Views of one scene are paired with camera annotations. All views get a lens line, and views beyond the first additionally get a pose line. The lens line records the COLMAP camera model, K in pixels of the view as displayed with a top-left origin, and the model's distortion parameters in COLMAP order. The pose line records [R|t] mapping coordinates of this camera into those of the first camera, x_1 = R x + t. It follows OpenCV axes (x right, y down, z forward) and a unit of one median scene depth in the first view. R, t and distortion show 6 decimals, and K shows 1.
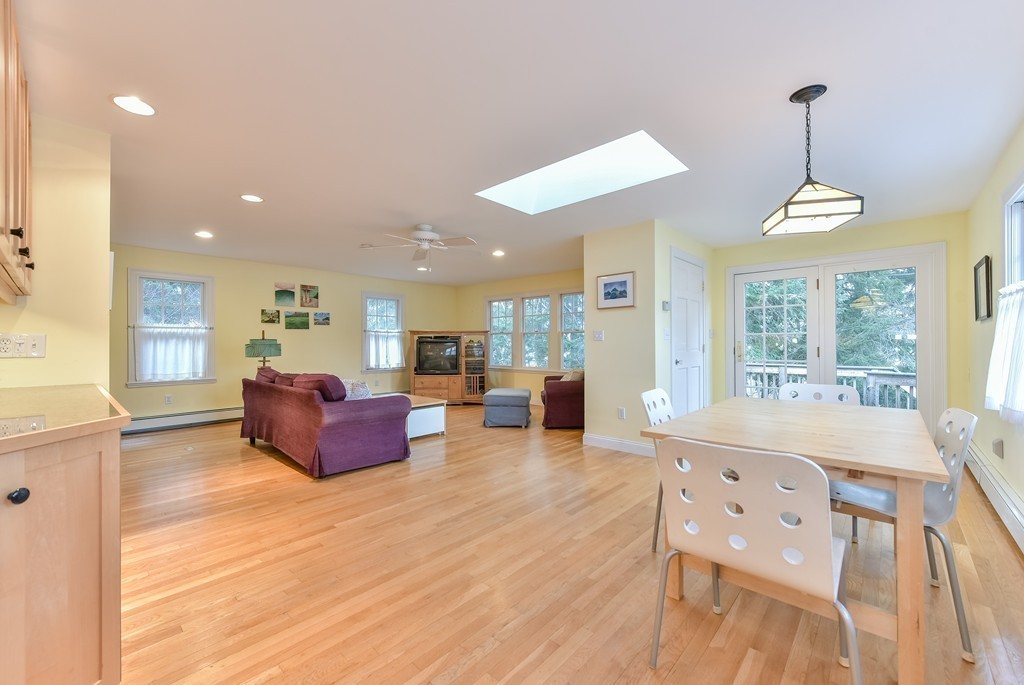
lens RADIAL K [[407.0, 0, 512.0], [0, 407.0, 342.5], [0, 0, 1]] dist [0.000959, 0.000085]
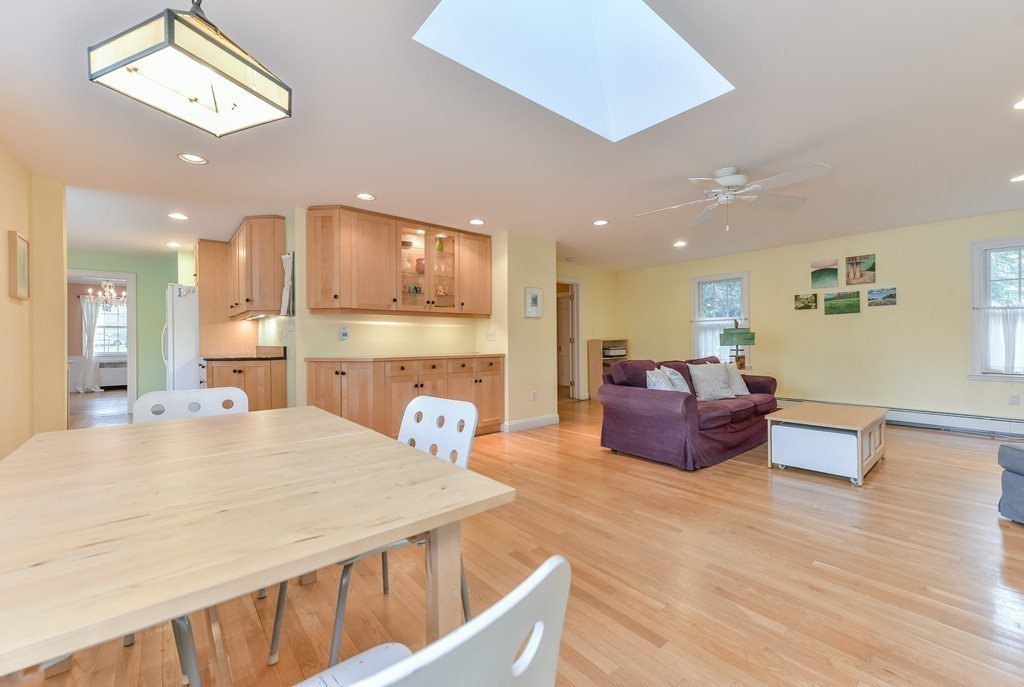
lens RADIAL K [[408.3, 0, 503.9], [0, 408.3, 337.1], [0, 0, 1]] dist [0.000287, -0.000122]
pose [[-0.133409, -0.001955, -0.991059, 0.371073], [0.013524, 0.999901, -0.003793, 0.007628], [0.990969, -0.013909, -0.133369, 0.448131]]
